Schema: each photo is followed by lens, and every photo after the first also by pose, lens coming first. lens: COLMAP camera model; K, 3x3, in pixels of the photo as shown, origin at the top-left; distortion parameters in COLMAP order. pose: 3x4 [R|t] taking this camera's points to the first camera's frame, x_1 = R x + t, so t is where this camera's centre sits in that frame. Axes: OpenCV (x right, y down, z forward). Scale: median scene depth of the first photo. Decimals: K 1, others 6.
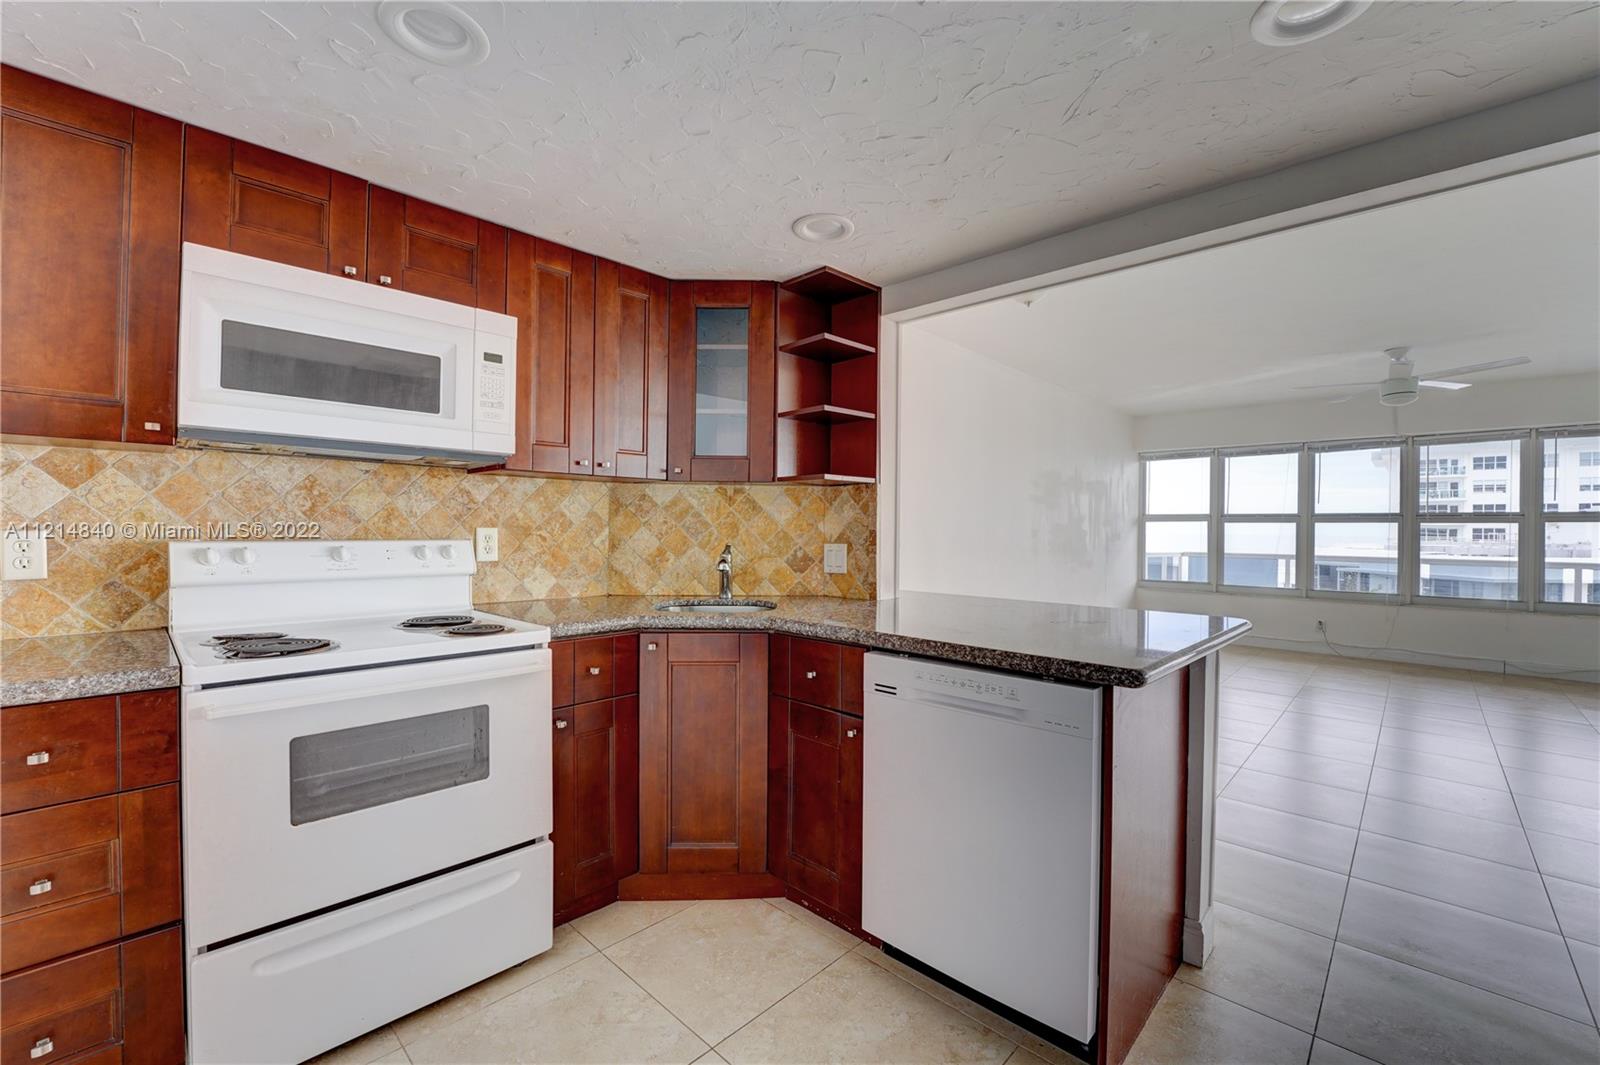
lens RADIAL K [[649.4, 0, 798.4], [0, 649.4, 530.3], [0, 0, 1]] dist [-0.026998, 0.004667]
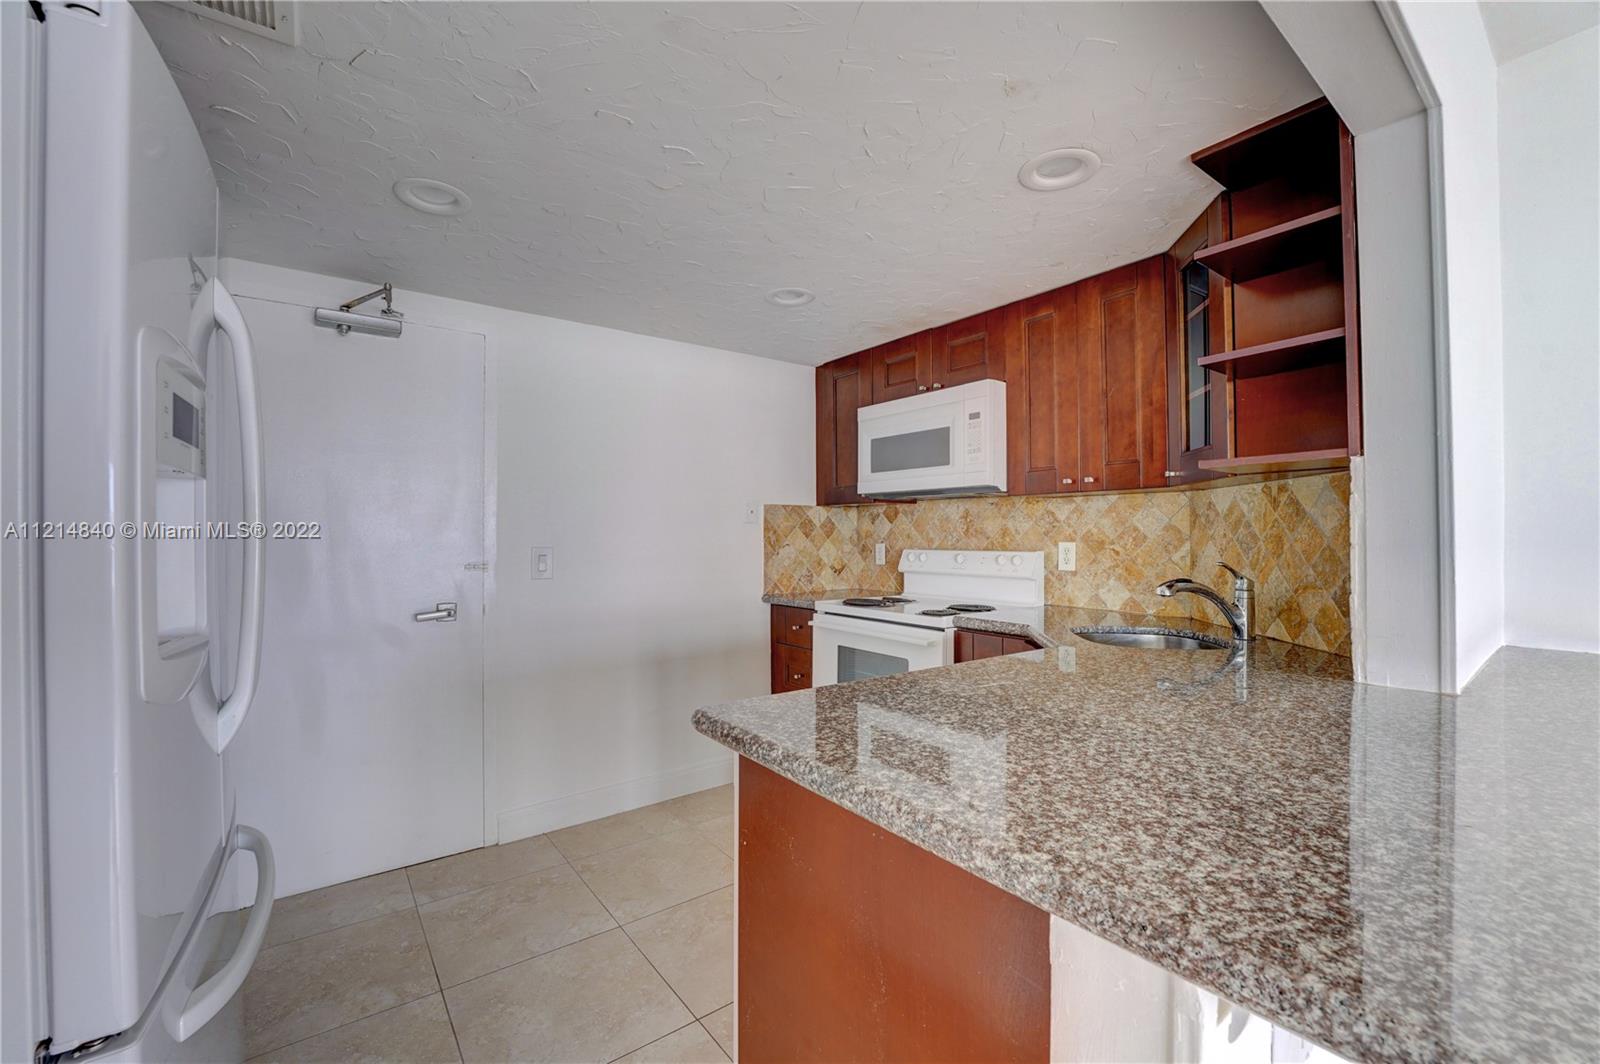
lens RADIAL K [[638.7, 0, 805.8], [0, 638.7, 530.6], [0, 0, 1]] dist [-0.027348, 0.000228]
pose [[-0.127649, -0.018199, -0.991652, 0.720798], [-0.004409, 0.999832, -0.017782, -0.002219], [0.991810, 0.002103, -0.127708, 0.668773]]
